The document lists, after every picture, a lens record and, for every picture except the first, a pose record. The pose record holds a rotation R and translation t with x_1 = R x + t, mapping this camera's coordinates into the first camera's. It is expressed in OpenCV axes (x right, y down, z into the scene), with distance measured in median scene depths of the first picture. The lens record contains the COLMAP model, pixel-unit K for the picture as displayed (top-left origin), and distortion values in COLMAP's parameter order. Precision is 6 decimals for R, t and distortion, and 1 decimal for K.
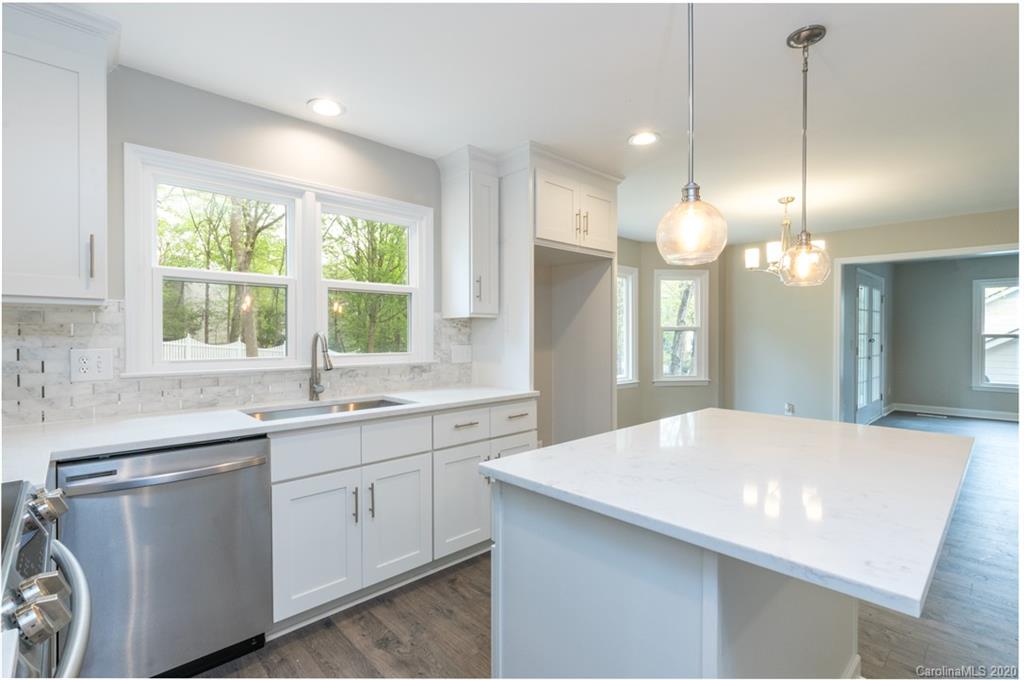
lens RADIAL K [[484.2, 0, 512.0], [0, 484.2, 340.0], [0, 0, 1]] dist [-0.003880, -0.000380]
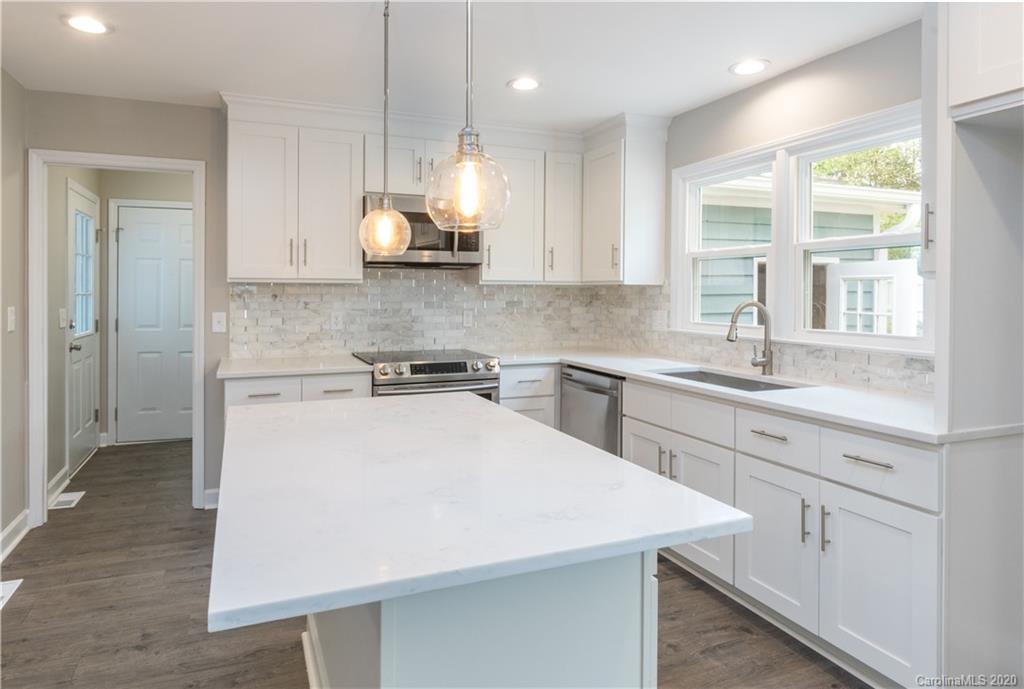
lens RADIAL K [[588.0, 0, 476.4], [0, 588.0, 294.7], [0, 0, 1]] dist [0.001383, 0.000426]
pose [[-0.377104, 0.005138, -0.926157, 0.717057], [-0.011857, 0.999876, 0.010375, -0.029837], [0.926095, 0.014894, -0.376996, 0.757582]]
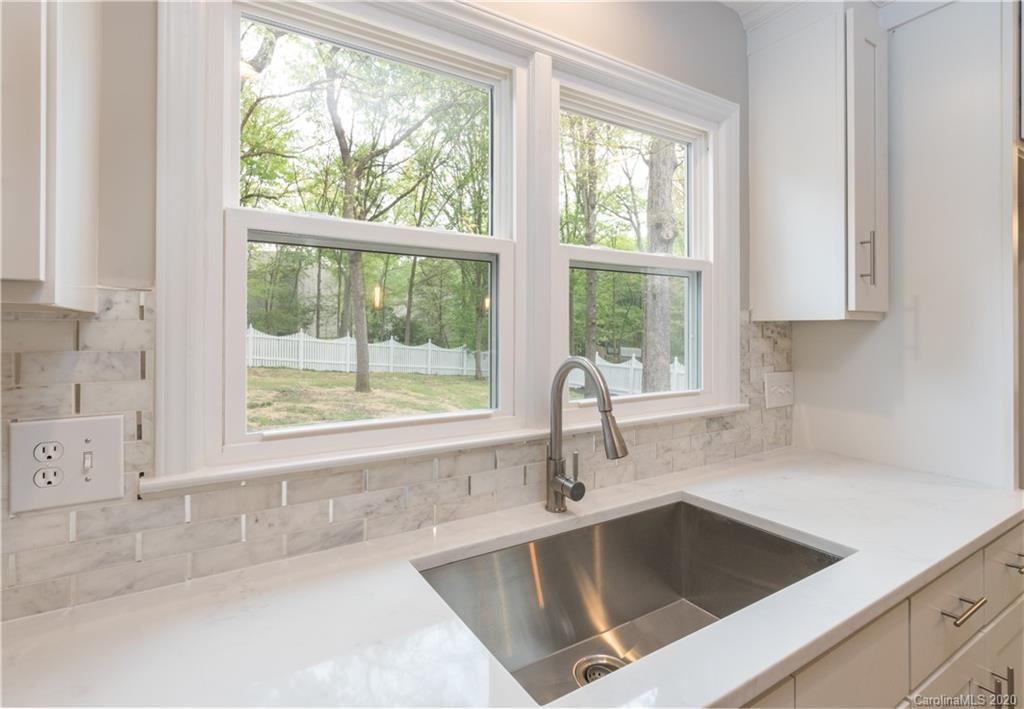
lens RADIAL K [[510.1, 0, 513.7], [0, 510.1, 327.4], [0, 0, 1]] dist [0.004912, 0.000043]
pose [[0.980954, 0.001376, -0.194233, -0.297689], [-0.003872, 0.999915, -0.012469, -0.031791], [0.194199, 0.012983, 0.980876, 0.441624]]
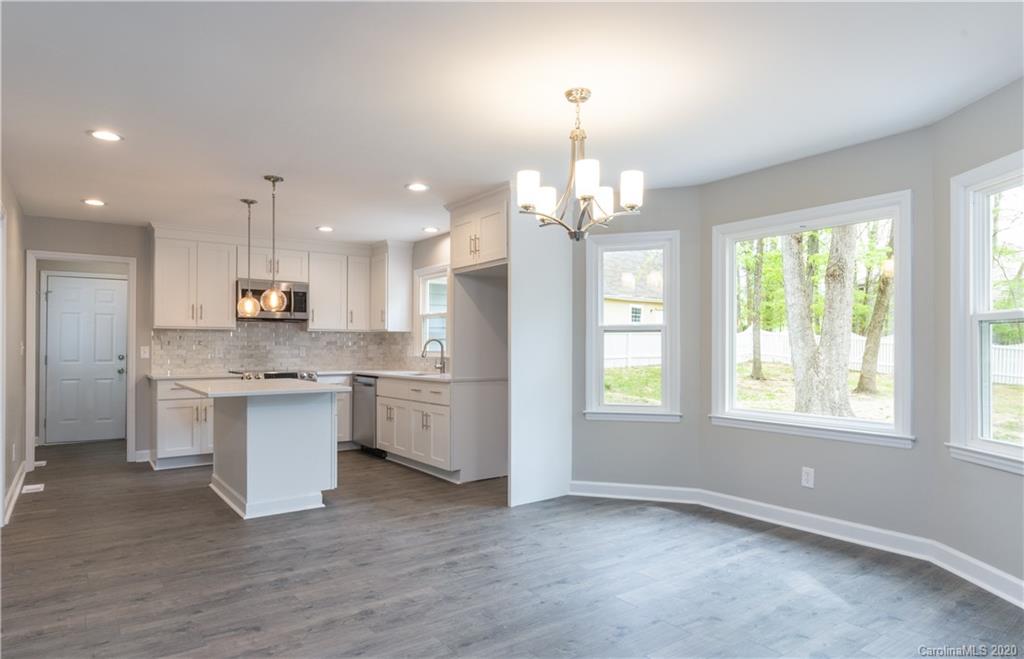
lens RADIAL K [[608.8, 0, 511.4], [0, 608.8, 343.7], [0, 0, 1]] dist [-0.002735, -0.000727]
pose [[-0.137832, -0.004799, -0.990444, 1.704090], [-0.011290, 0.999931, -0.003274, 0.007519], [0.990391, 0.010731, -0.137877, 1.360944]]
